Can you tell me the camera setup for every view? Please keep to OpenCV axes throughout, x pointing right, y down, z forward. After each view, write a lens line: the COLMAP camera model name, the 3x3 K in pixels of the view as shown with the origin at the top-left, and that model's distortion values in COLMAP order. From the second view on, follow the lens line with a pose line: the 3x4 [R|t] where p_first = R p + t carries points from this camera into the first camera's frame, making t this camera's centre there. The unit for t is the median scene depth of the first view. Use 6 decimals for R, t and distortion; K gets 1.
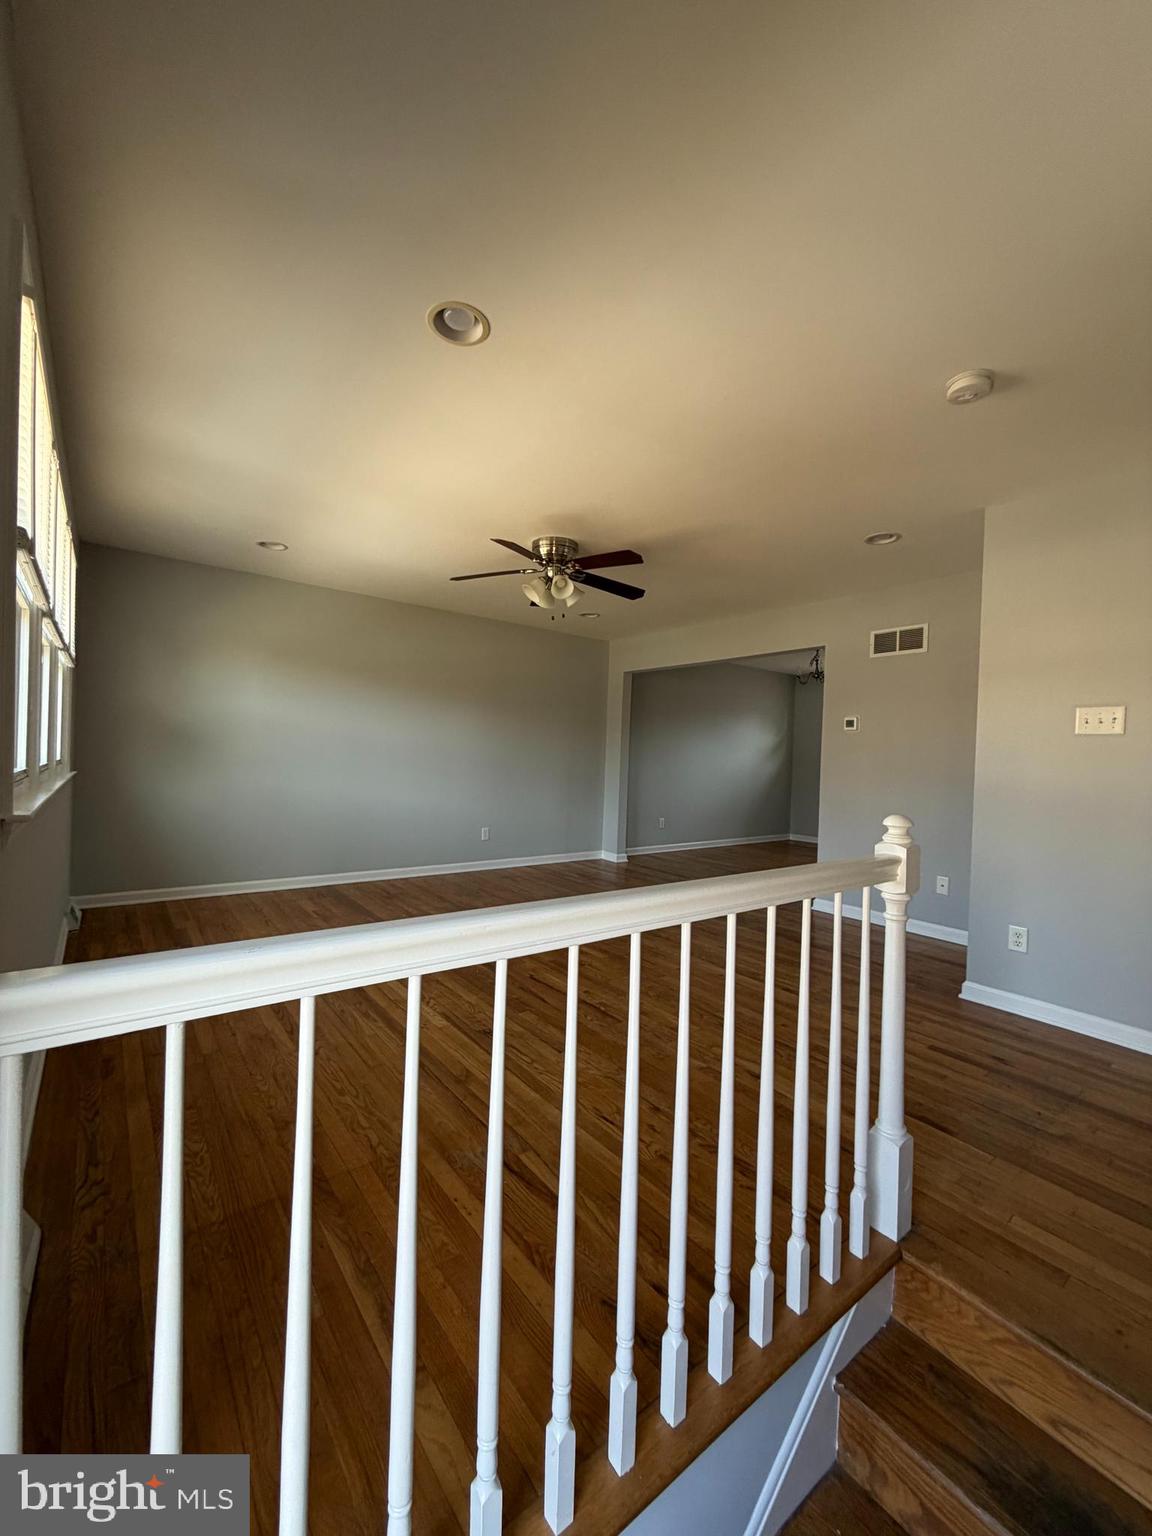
lens RADIAL K [[627.3, 0, 569.2], [0, 627.3, 762.7], [0, 0, 1]] dist [0.001065, 0.000206]
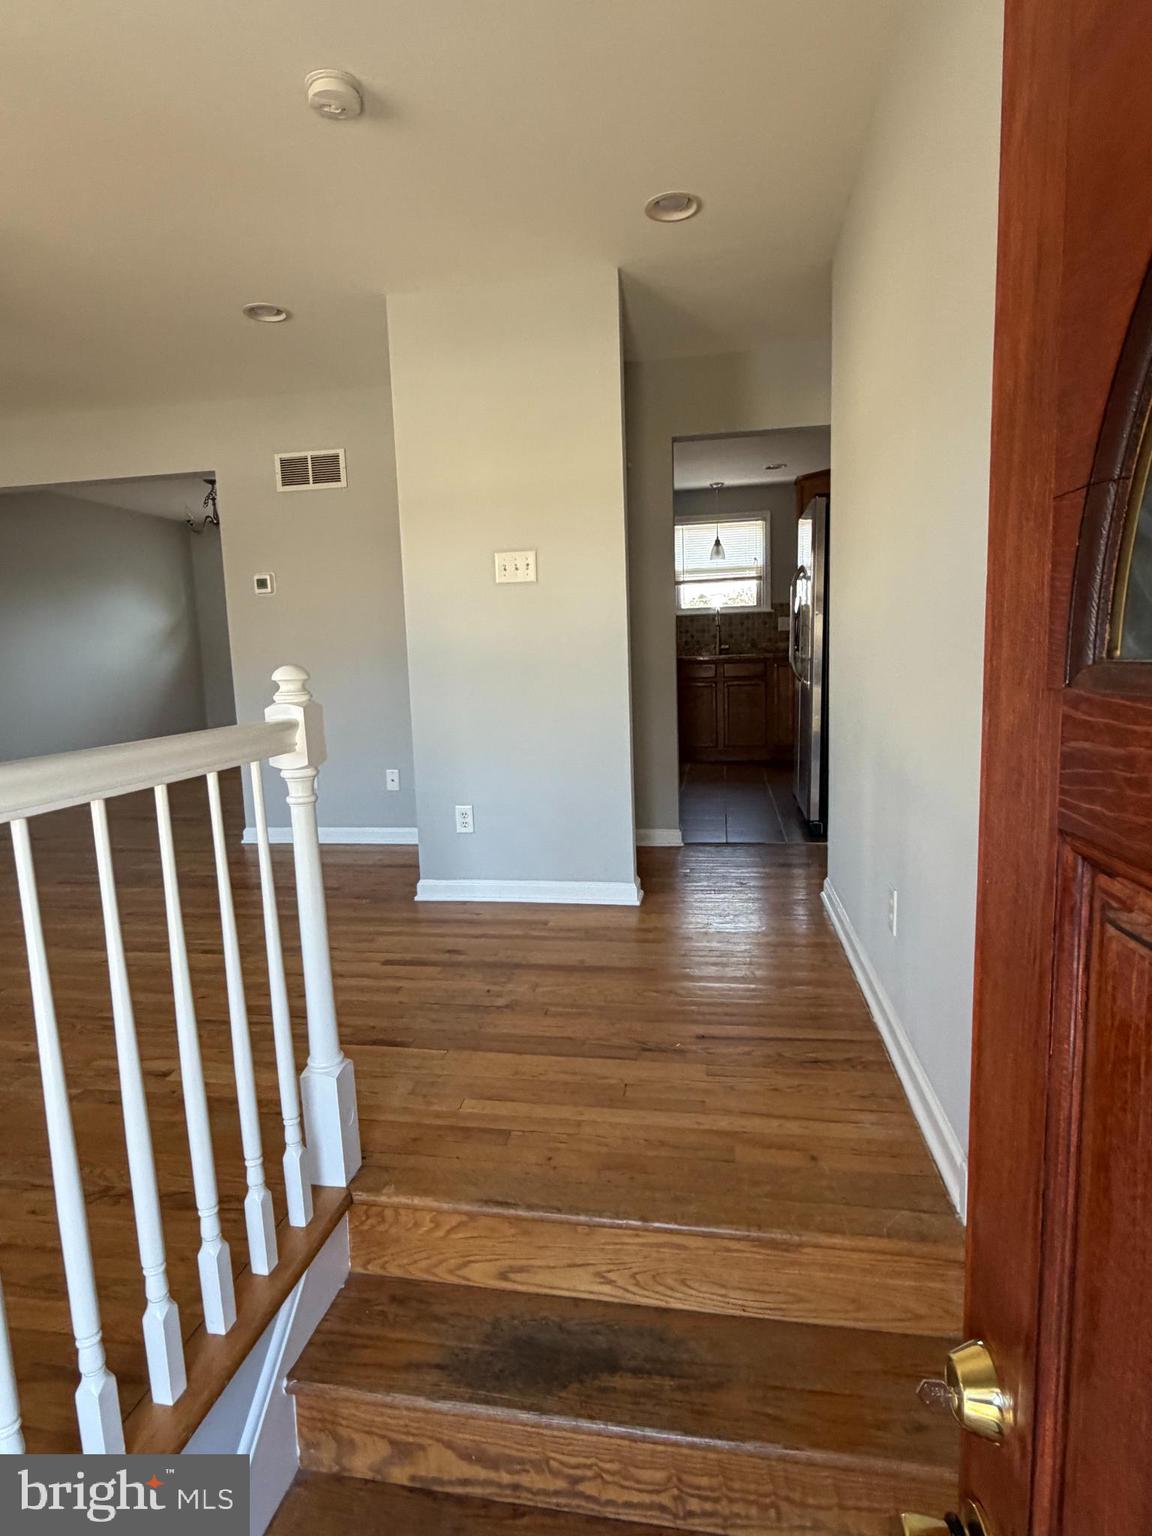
lens RADIAL K [[849.4, 0, 602.3], [0, 849.4, 770.2], [0, 0, 1]] dist [-0.000905, 0.000327]
pose [[0.720160, -0.146827, 0.678094, 0.087116], [0.060257, 0.986894, 0.149697, 0.077198], [-0.691187, -0.066946, 0.719569, 0.005136]]
